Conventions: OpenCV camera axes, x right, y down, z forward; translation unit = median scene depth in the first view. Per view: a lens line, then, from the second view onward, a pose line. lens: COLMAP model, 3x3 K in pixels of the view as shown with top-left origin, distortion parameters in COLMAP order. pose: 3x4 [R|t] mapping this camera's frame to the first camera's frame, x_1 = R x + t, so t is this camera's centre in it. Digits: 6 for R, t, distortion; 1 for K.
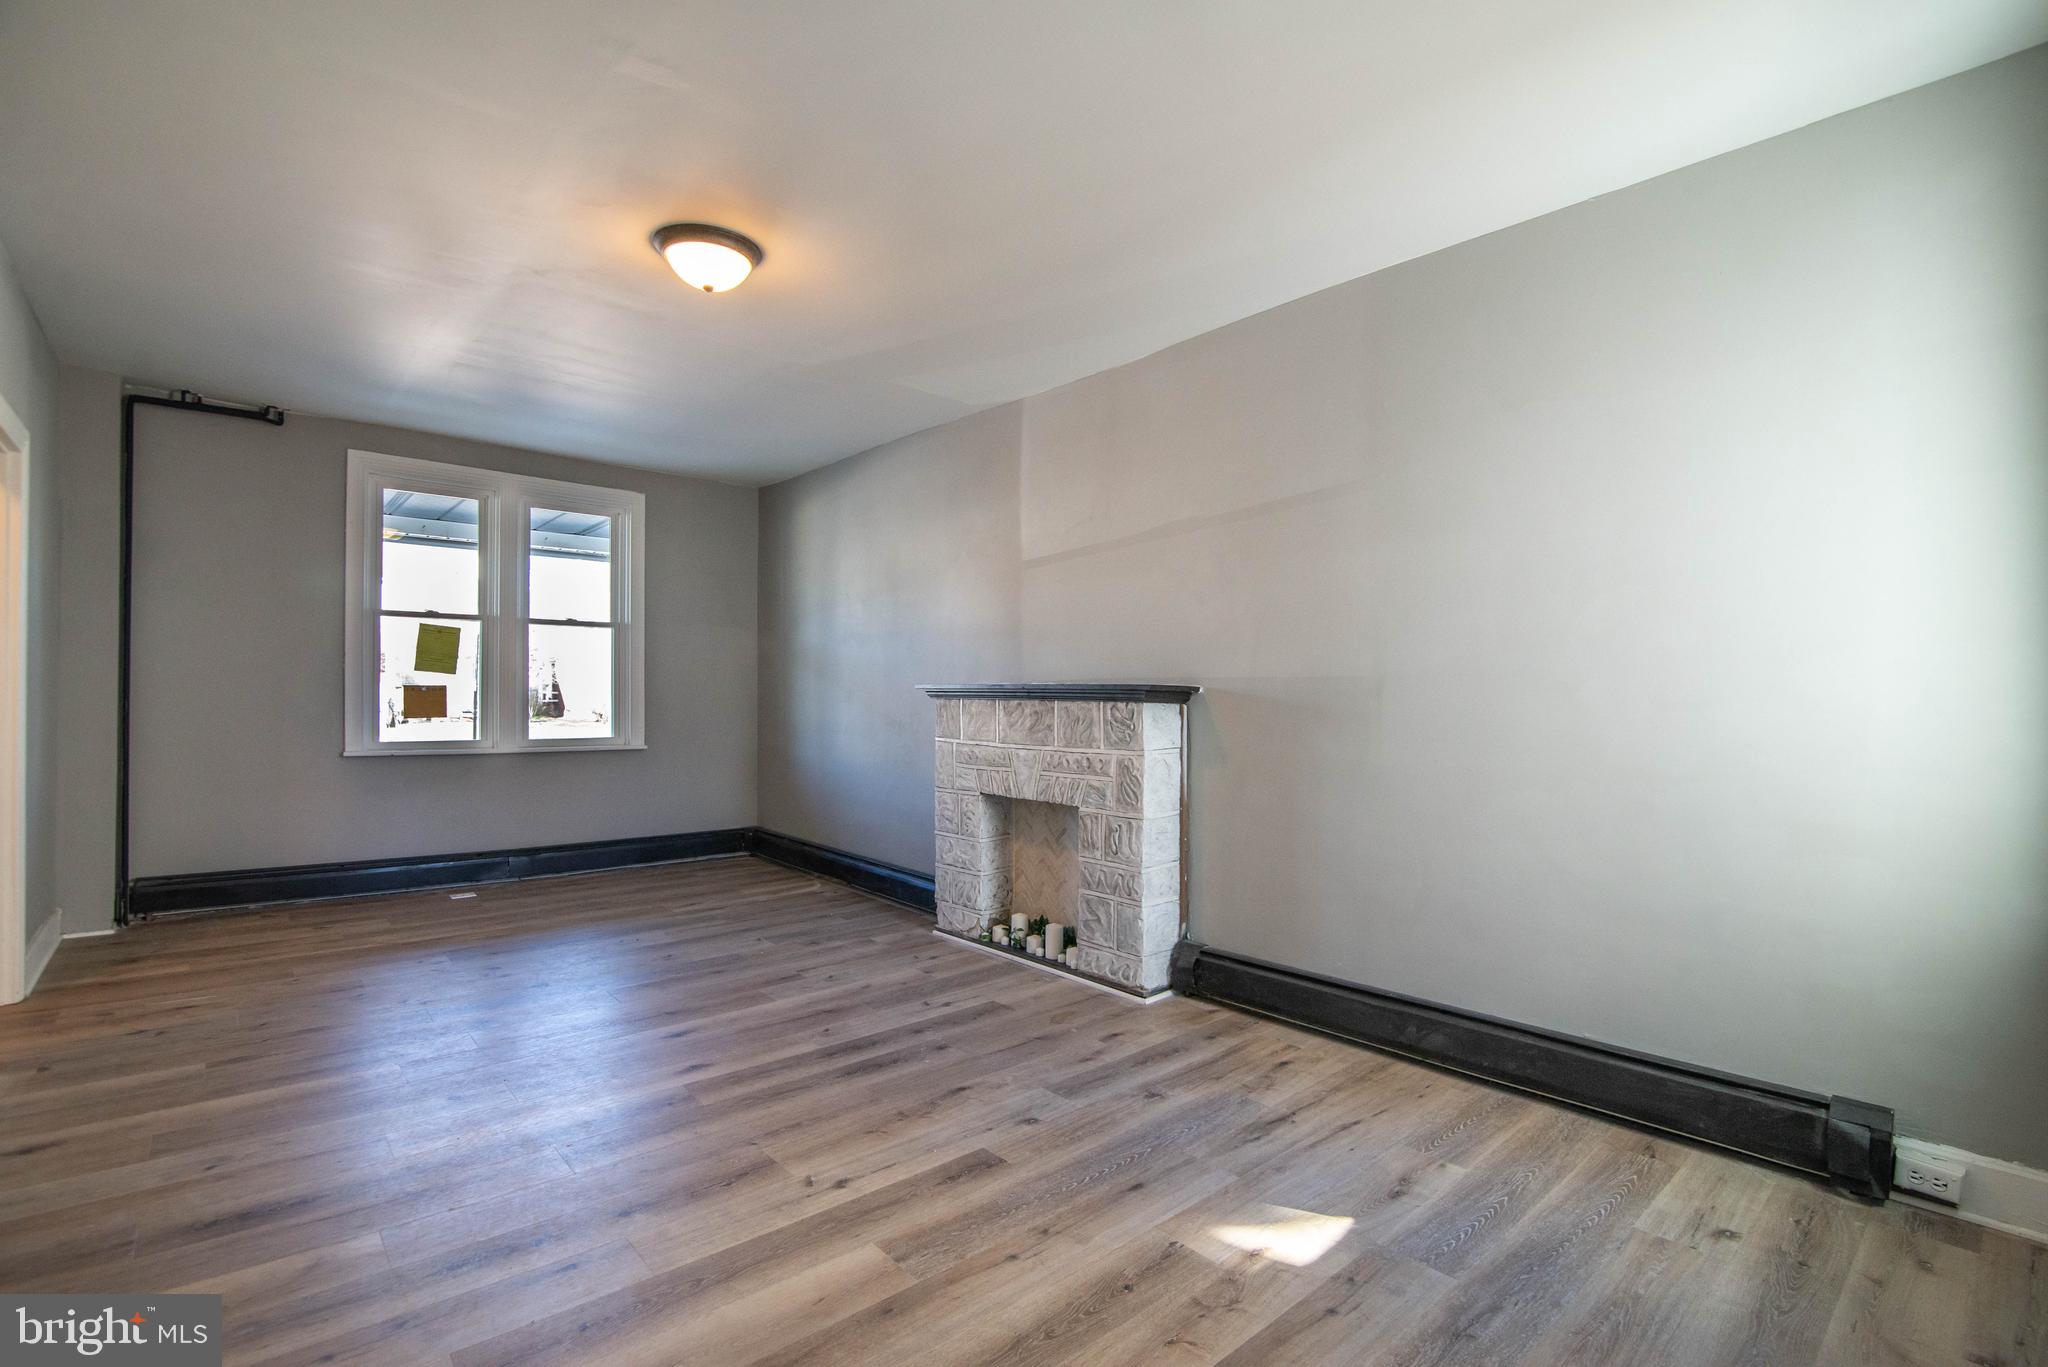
lens RADIAL K [[941.7, 0, 1033.3], [0, 941.7, 696.1], [0, 0, 1]] dist [-0.018359, 0.001051]
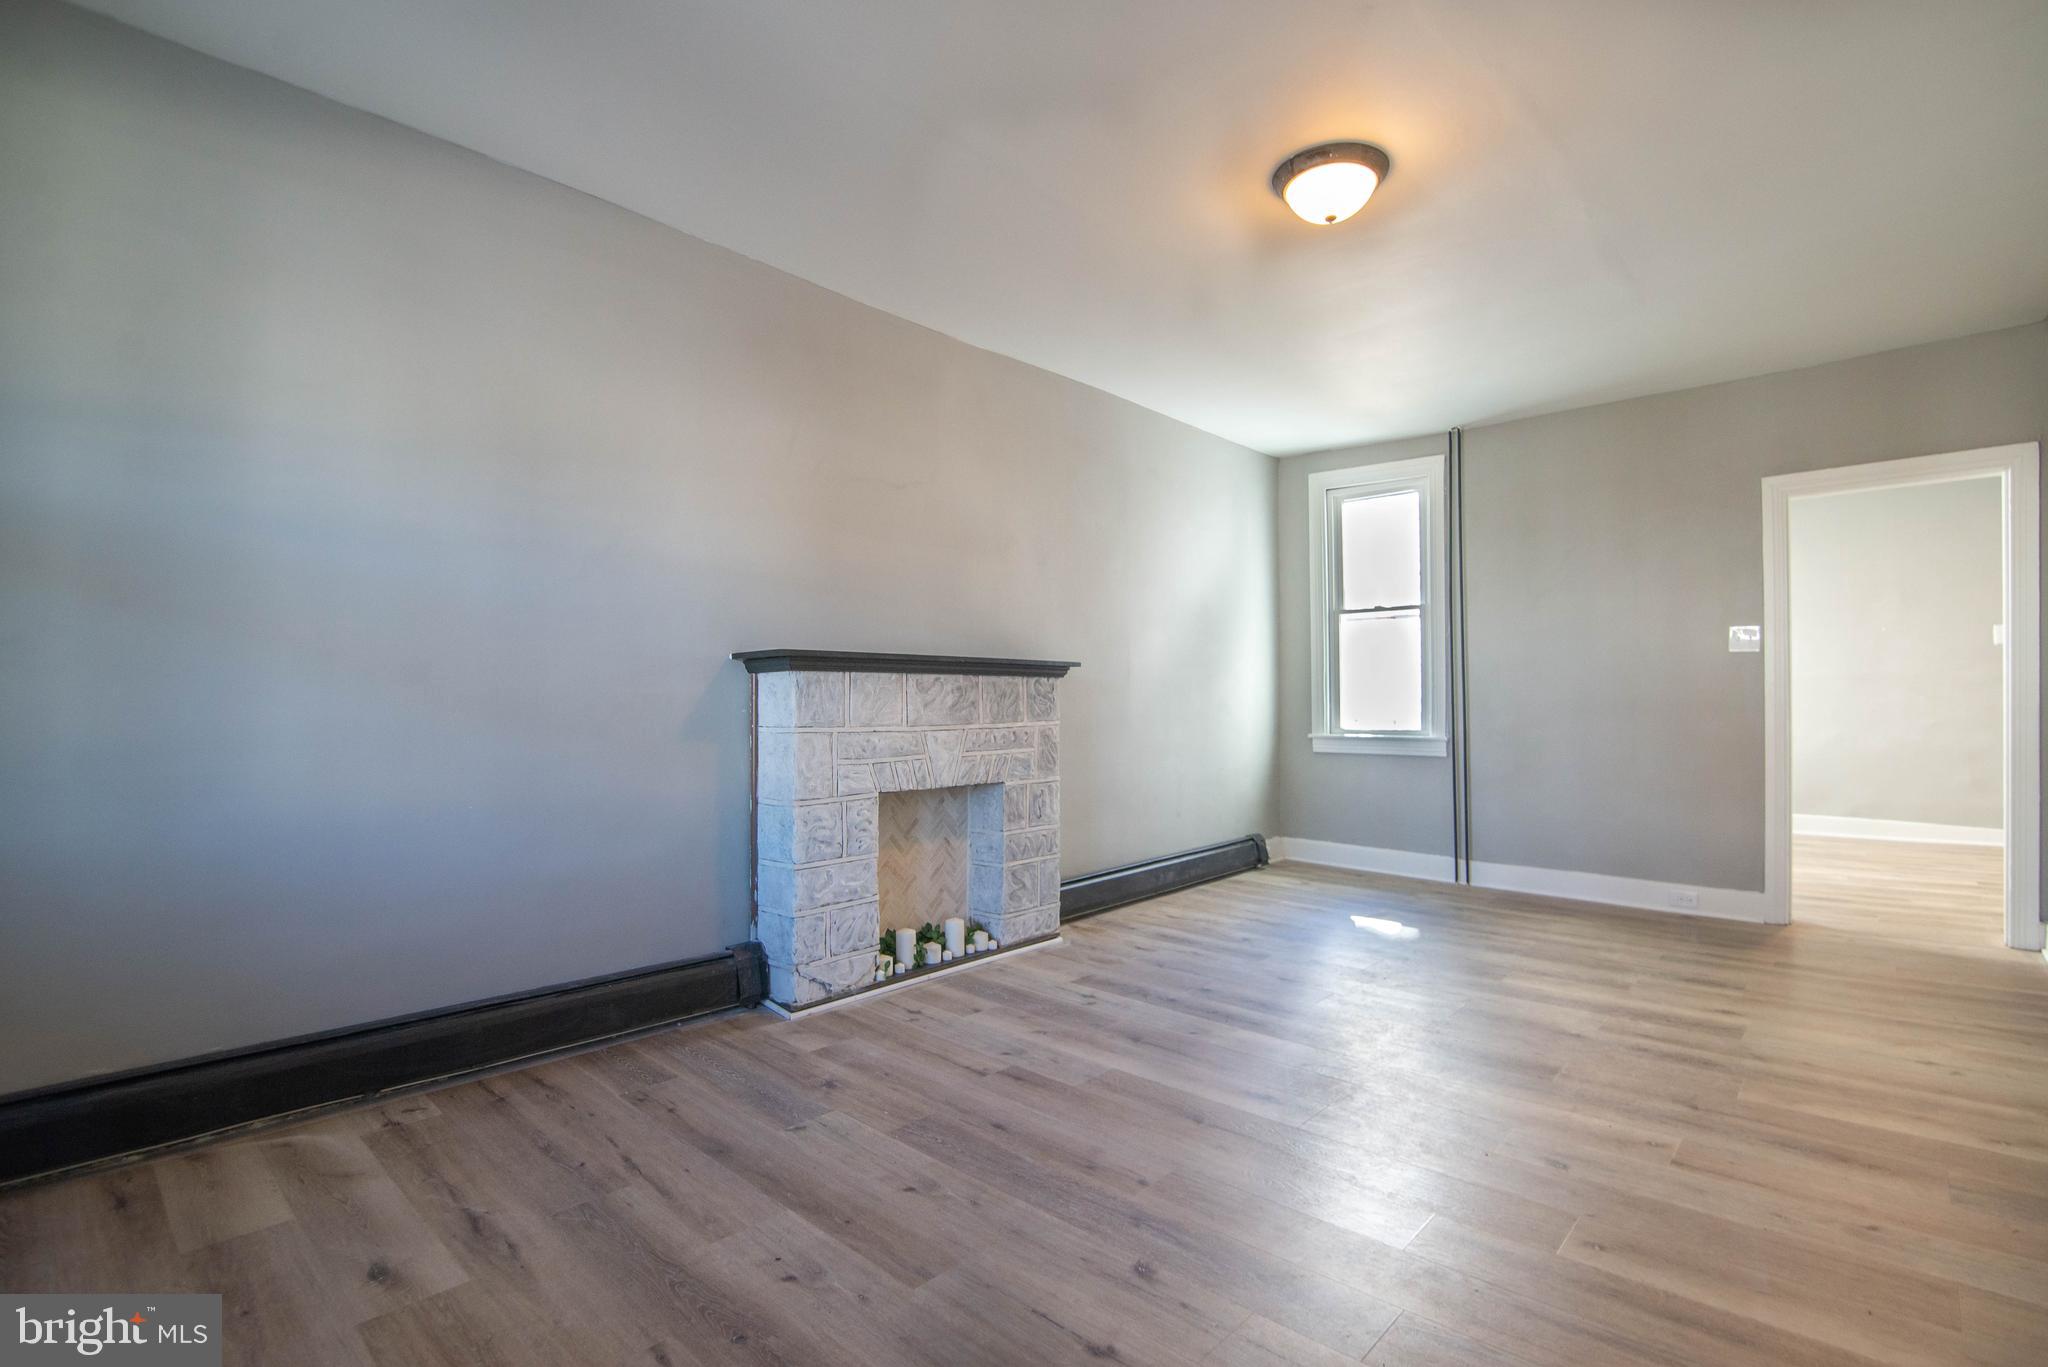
lens RADIAL K [[941.7, 0, 1033.3], [0, 941.7, 696.1], [0, 0, 1]] dist [-0.018359, 0.001051]
pose [[-0.098565, -0.000852, 0.995130, -0.965357], [0.008946, 0.999958, 0.001743, 0.025580], [-0.995090, 0.009074, -0.098554, 1.085598]]
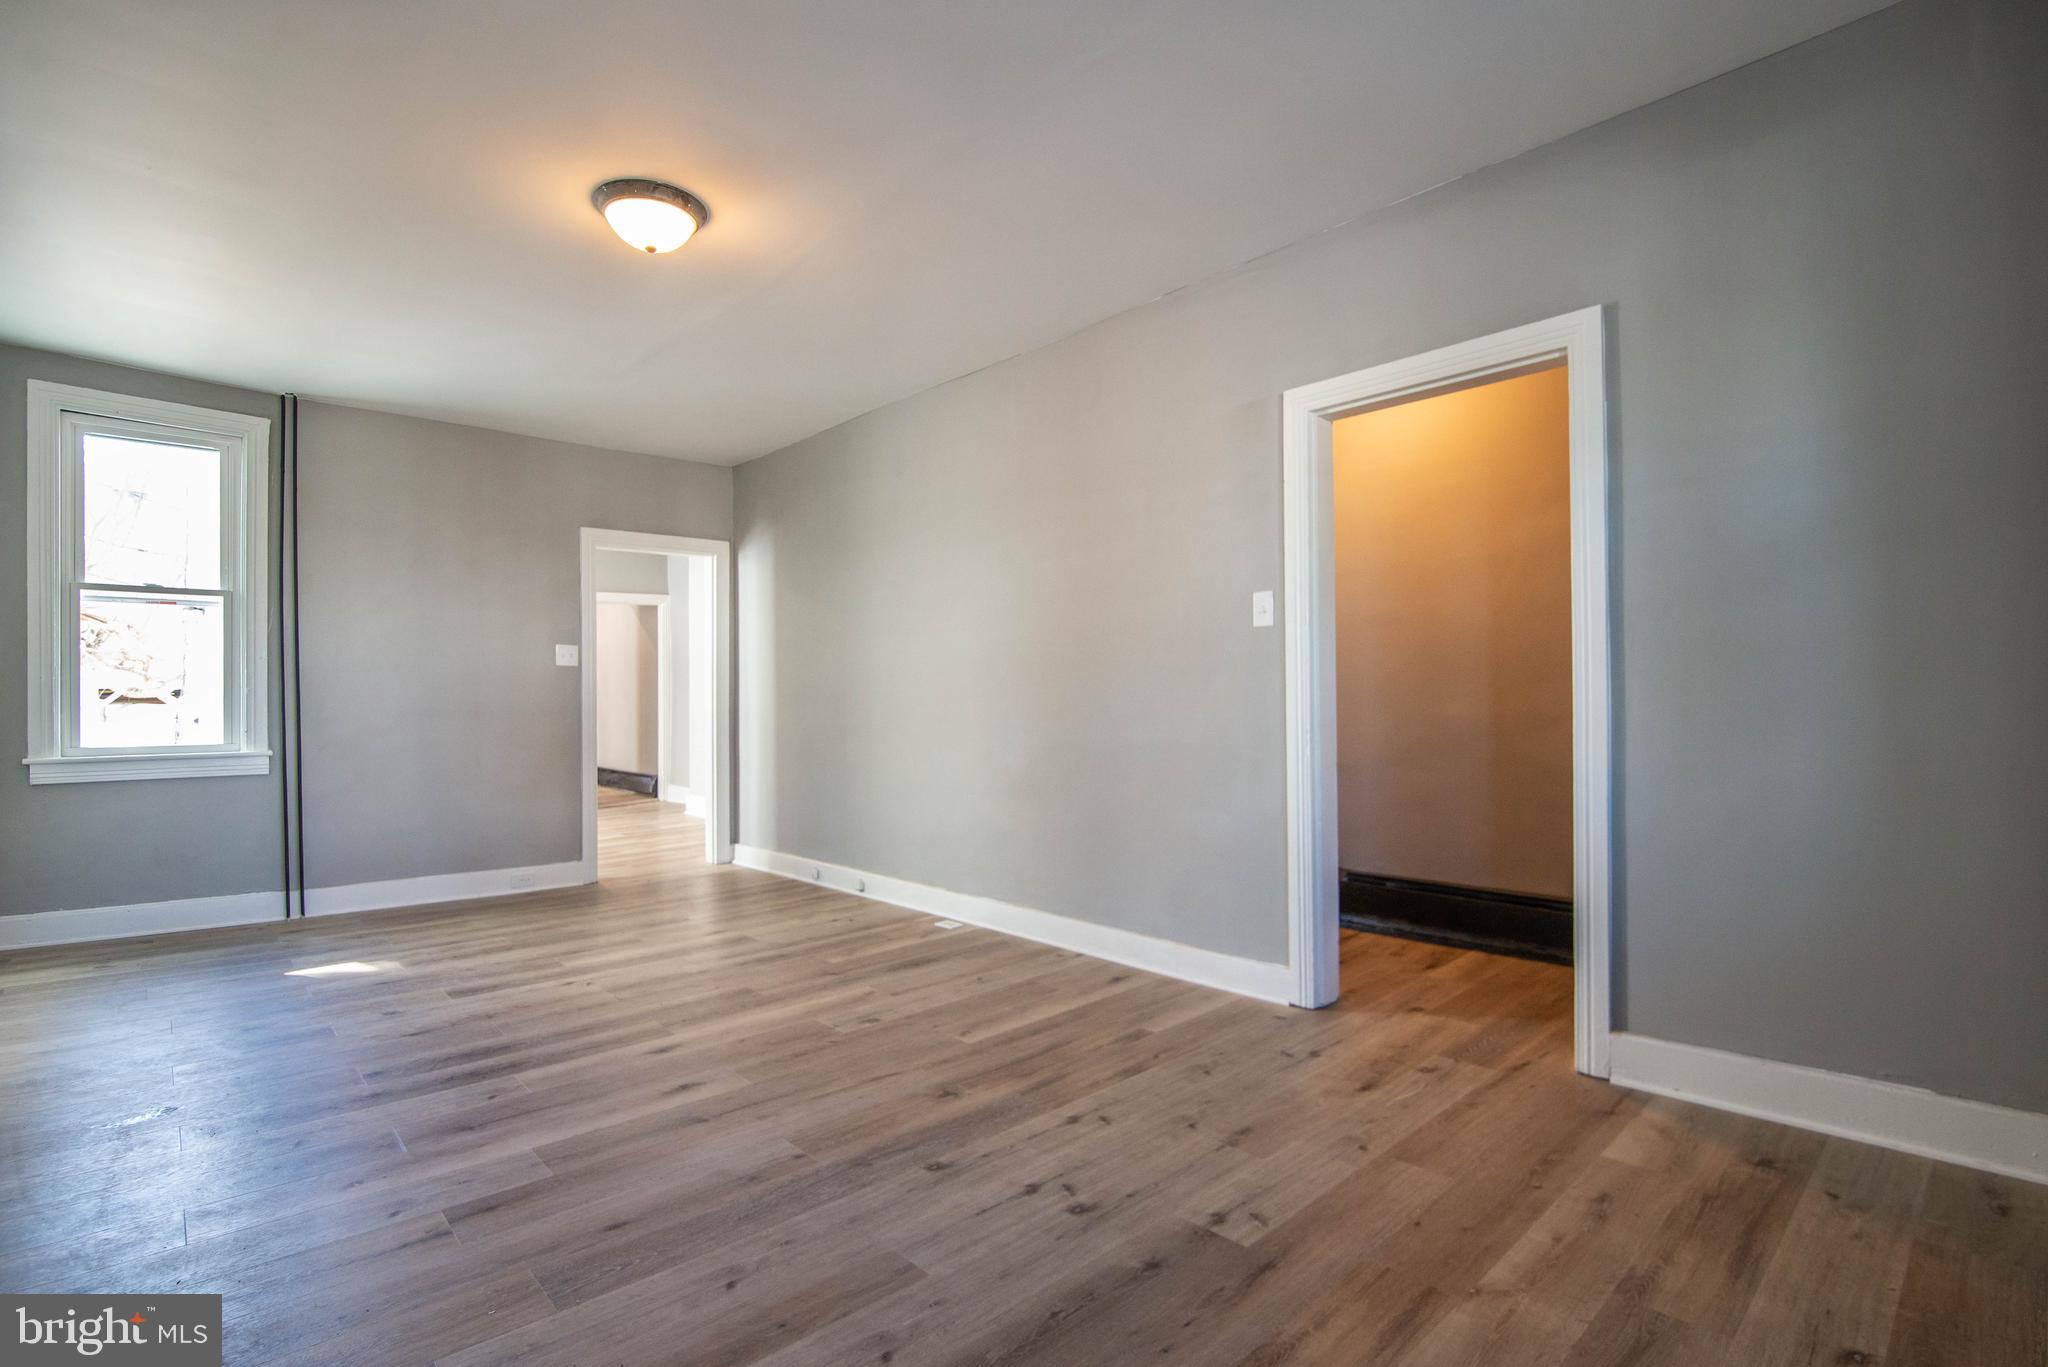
lens RADIAL K [[974.0, 0, 1001.9], [0, 974.0, 681.3], [0, 0, 1]] dist [-0.001940, -0.000391]
pose [[-0.999989, 0.001414, 0.004527, -0.561718], [0.001360, 0.999927, -0.011992, 0.022509], [-0.004544, -0.011986, -0.999918, 1.575047]]
